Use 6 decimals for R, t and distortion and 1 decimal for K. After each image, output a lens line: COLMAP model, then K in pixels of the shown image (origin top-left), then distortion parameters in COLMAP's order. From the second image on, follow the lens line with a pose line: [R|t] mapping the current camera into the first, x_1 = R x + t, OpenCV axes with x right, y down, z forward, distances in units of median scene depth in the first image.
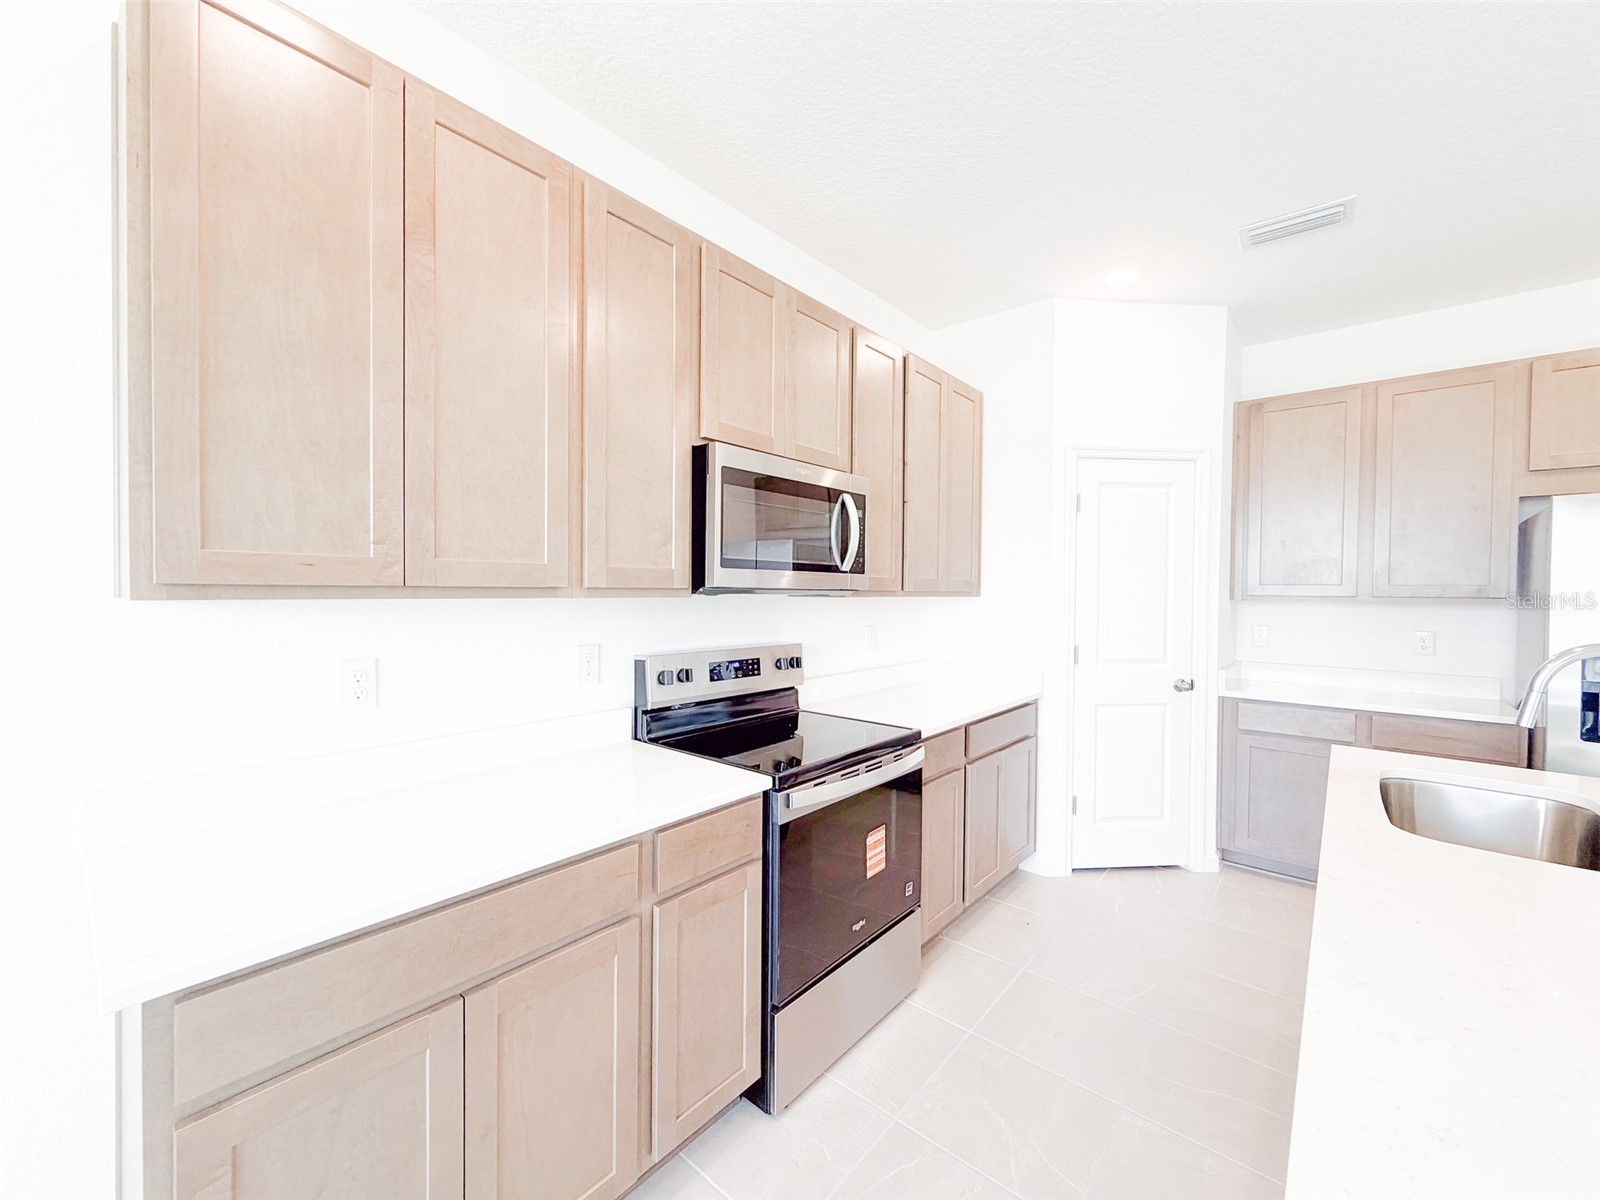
lens RADIAL K [[637.7, 0, 795.2], [0, 637.7, 598.5], [0, 0, 1]] dist [-0.002678, 0.000269]
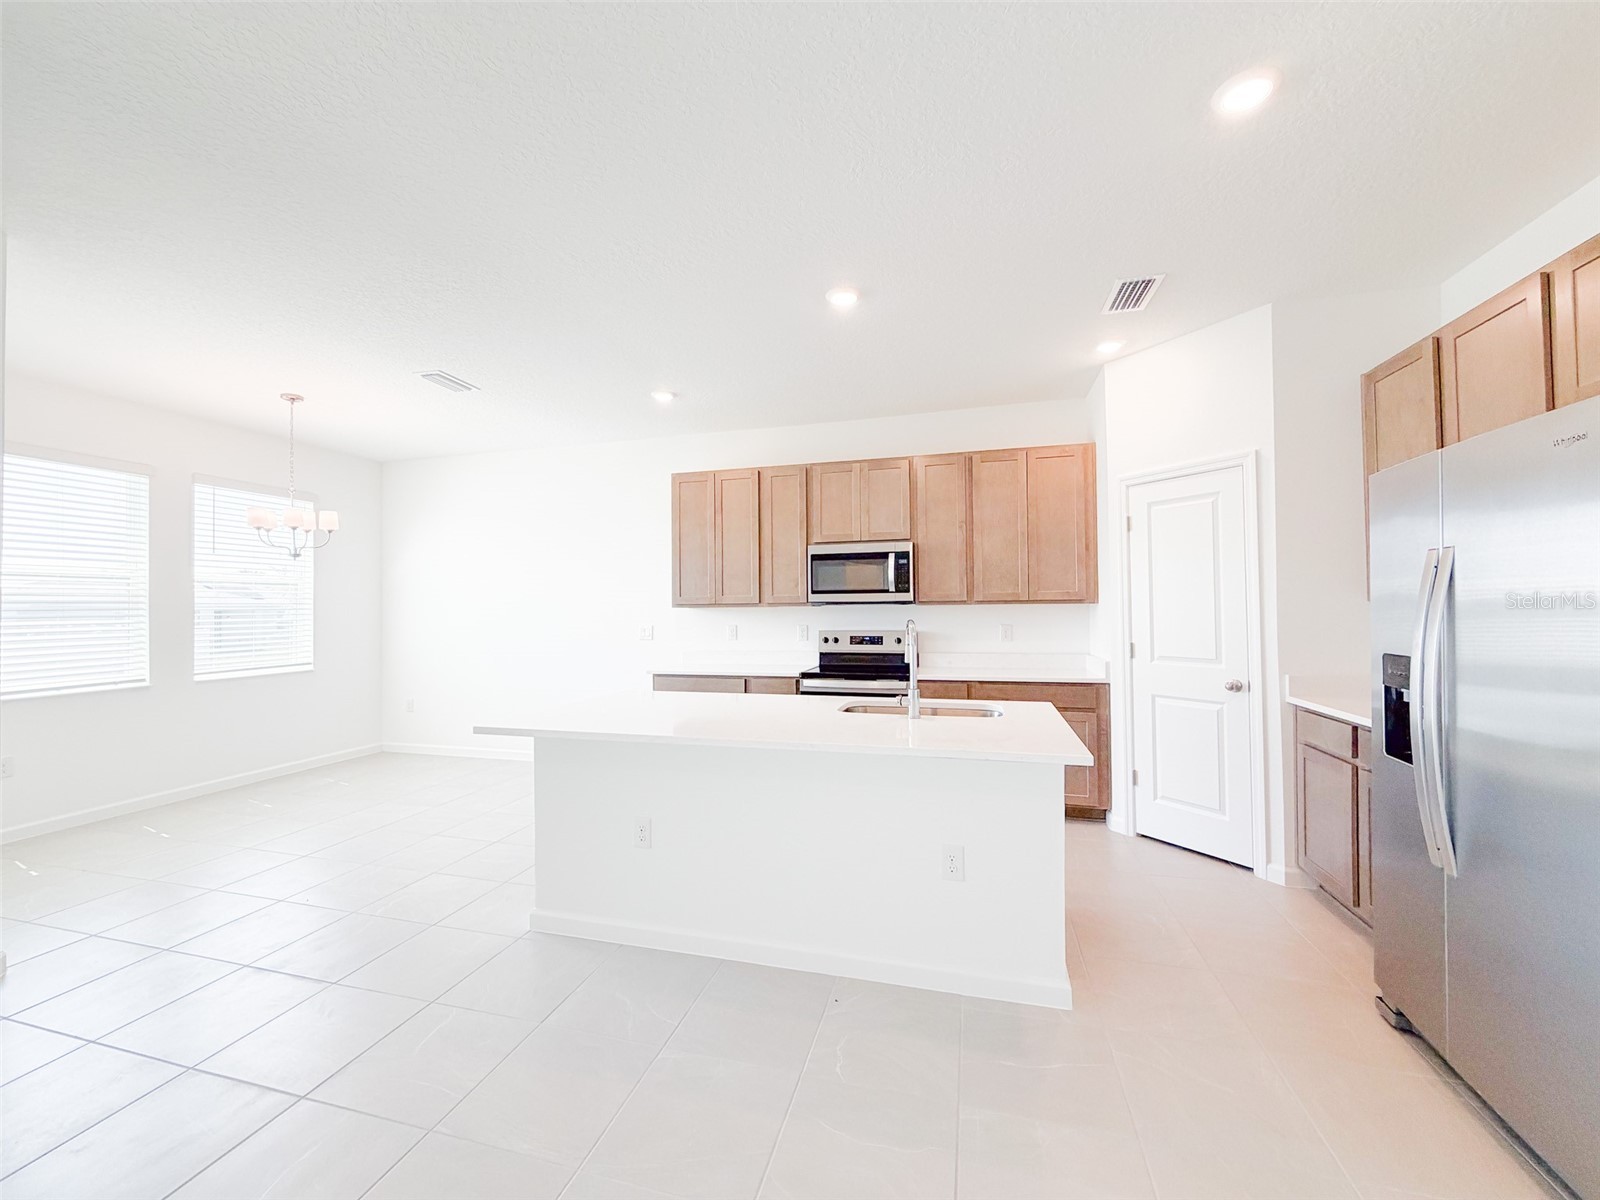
lens RADIAL K [[637.7, 0, 795.6], [0, 637.7, 600.2], [0, 0, 1]] dist [-0.002678, 0.000269]
pose [[0.422107, -0.025182, -0.906196, 1.668658], [0.000856, 0.999625, -0.027379, 0.035187], [0.906545, 0.010781, 0.421971, -0.100734]]
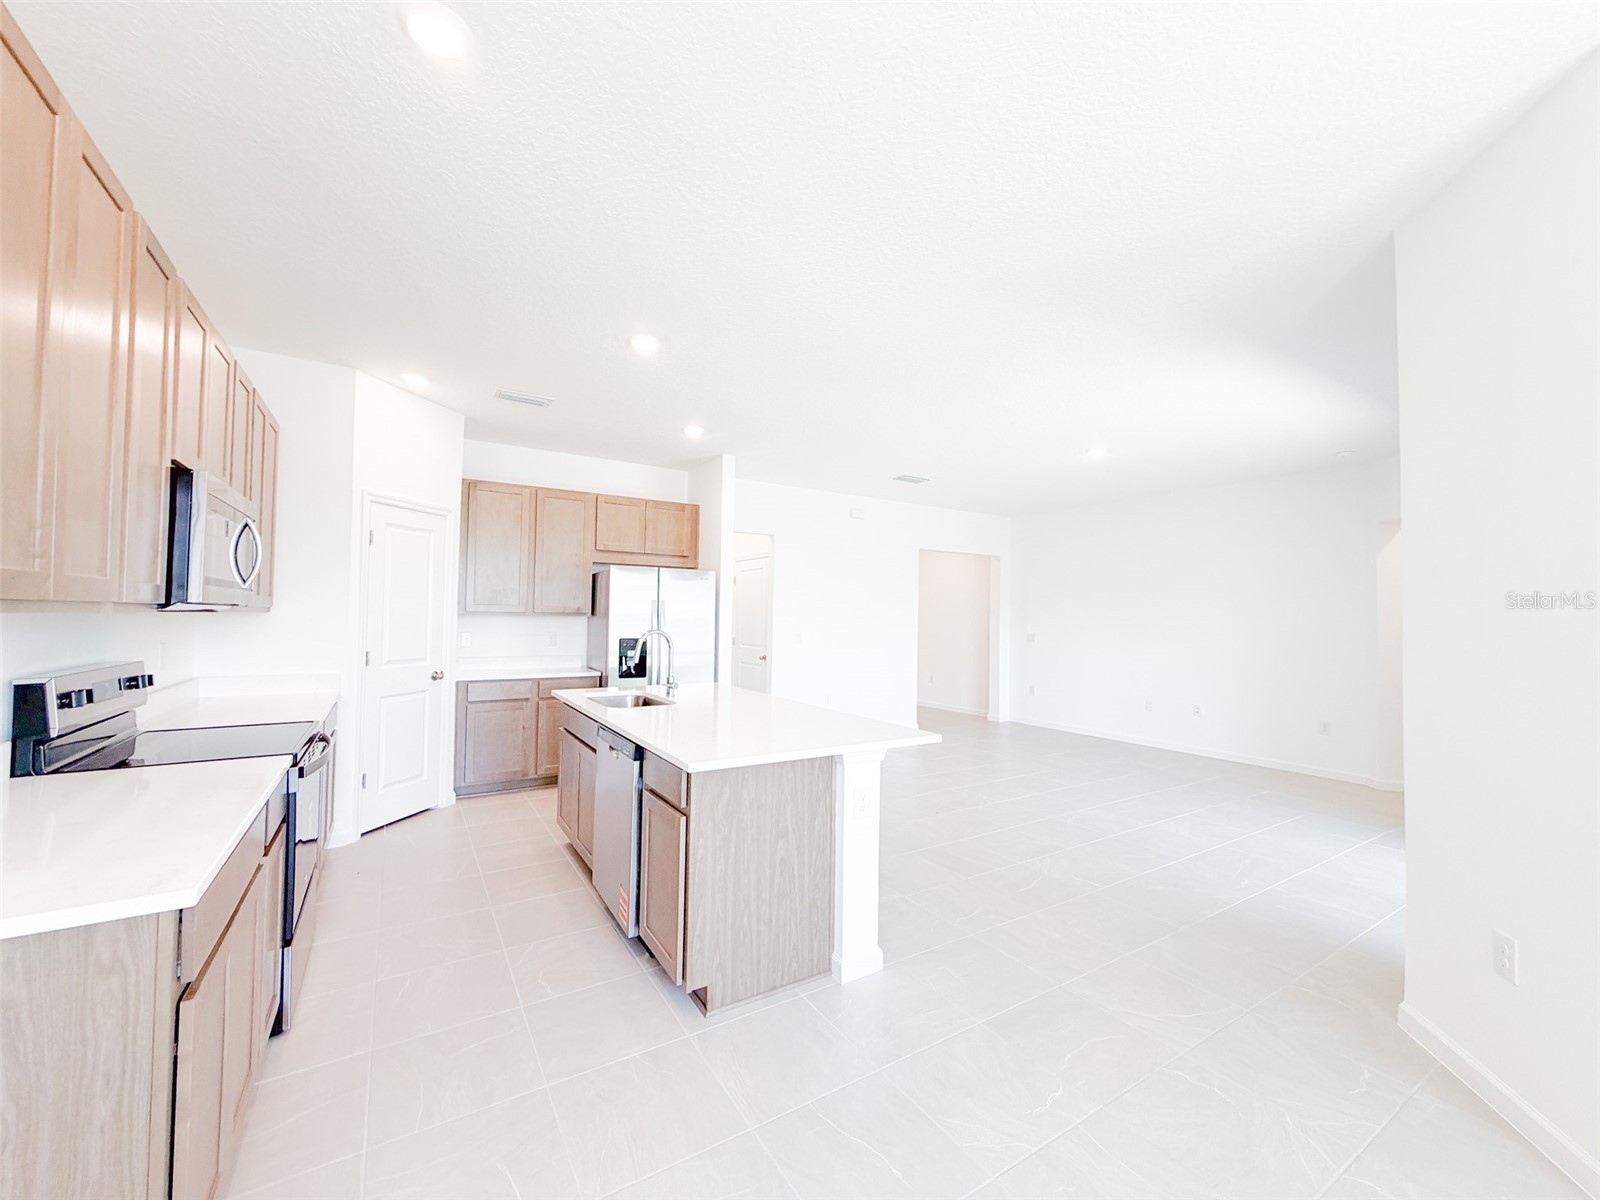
lens RADIAL K [[637.7, 0, 795.2], [0, 637.7, 599.6], [0, 0, 1]] dist [-0.002678, 0.000269]
pose [[0.297830, 0.019922, 0.954411, -0.663190], [0.002465, 0.999763, -0.021638, 0.002270], [-0.954616, 0.008797, 0.297710, -0.224800]]
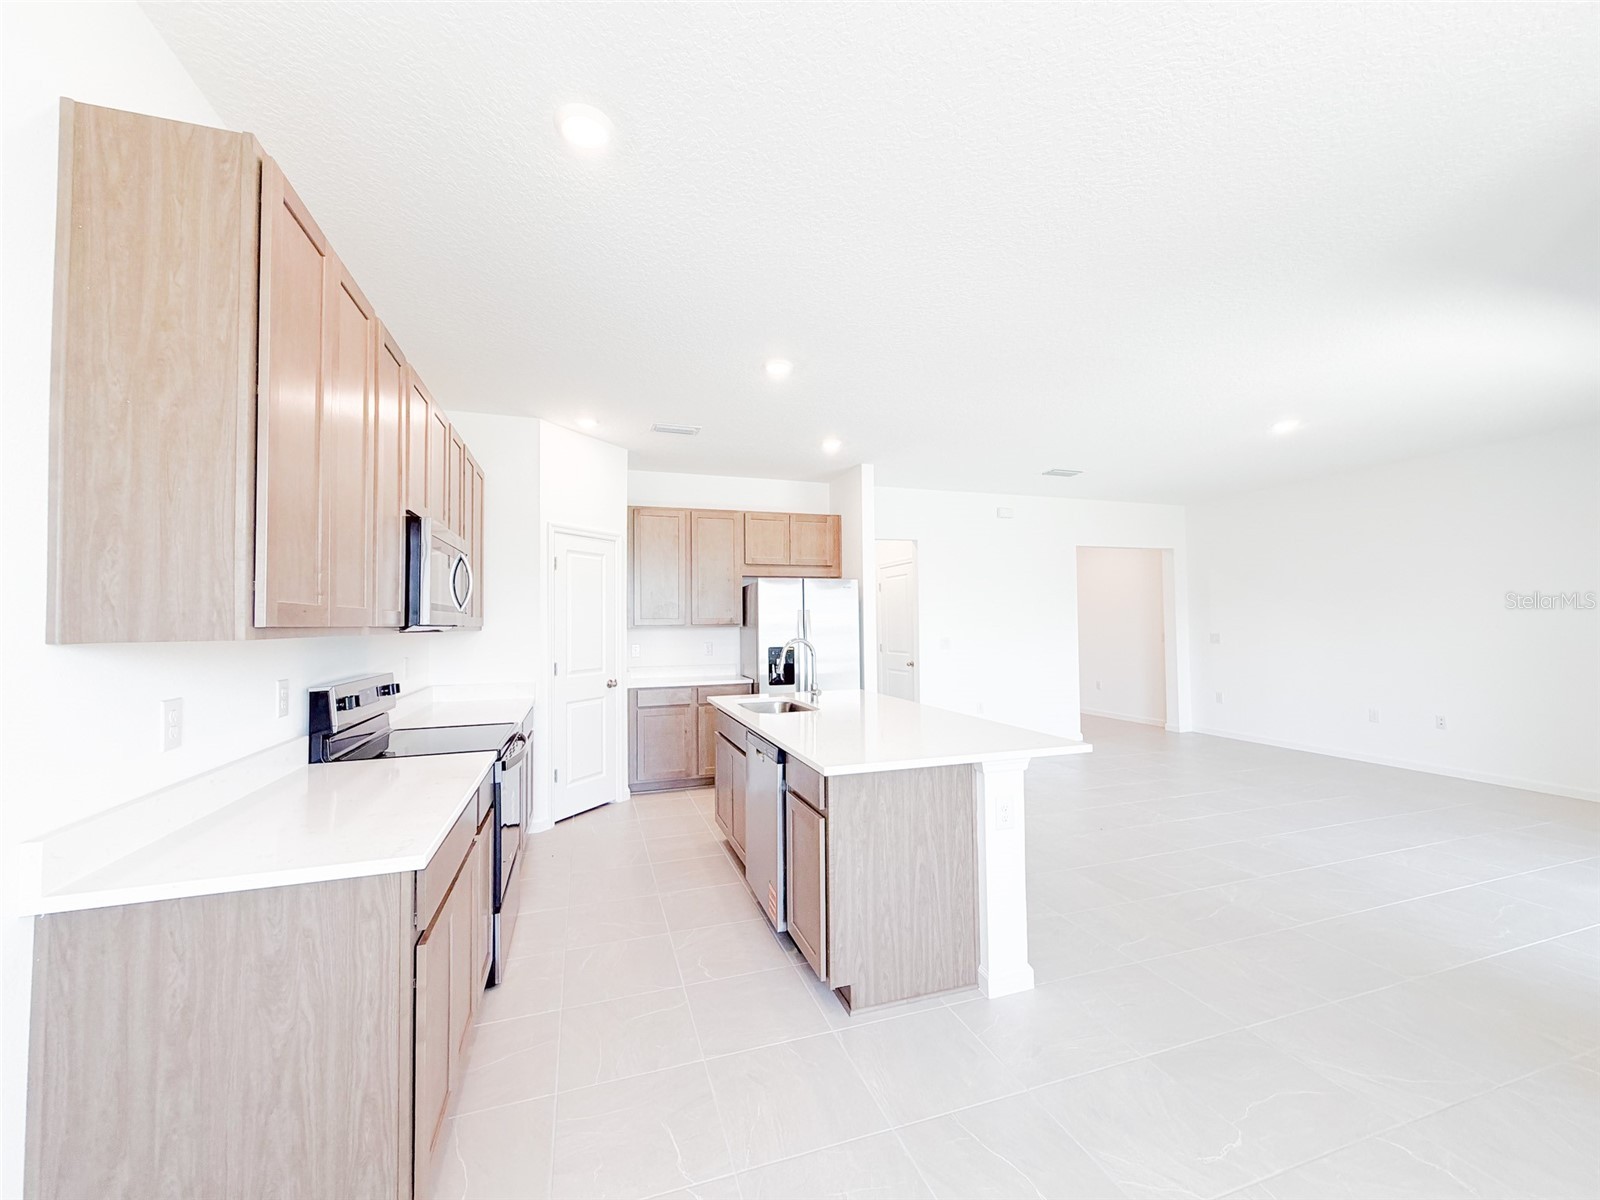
lens RADIAL K [[637.7, 0, 794.1], [0, 637.7, 599.9], [0, 0, 1]] dist [-0.002678, 0.000269]
pose [[0.516058, 0.014940, 0.856423, -0.674270], [0.029472, 0.998946, -0.035185, -0.000528], [-0.856047, 0.043398, 0.515074, -0.265839]]
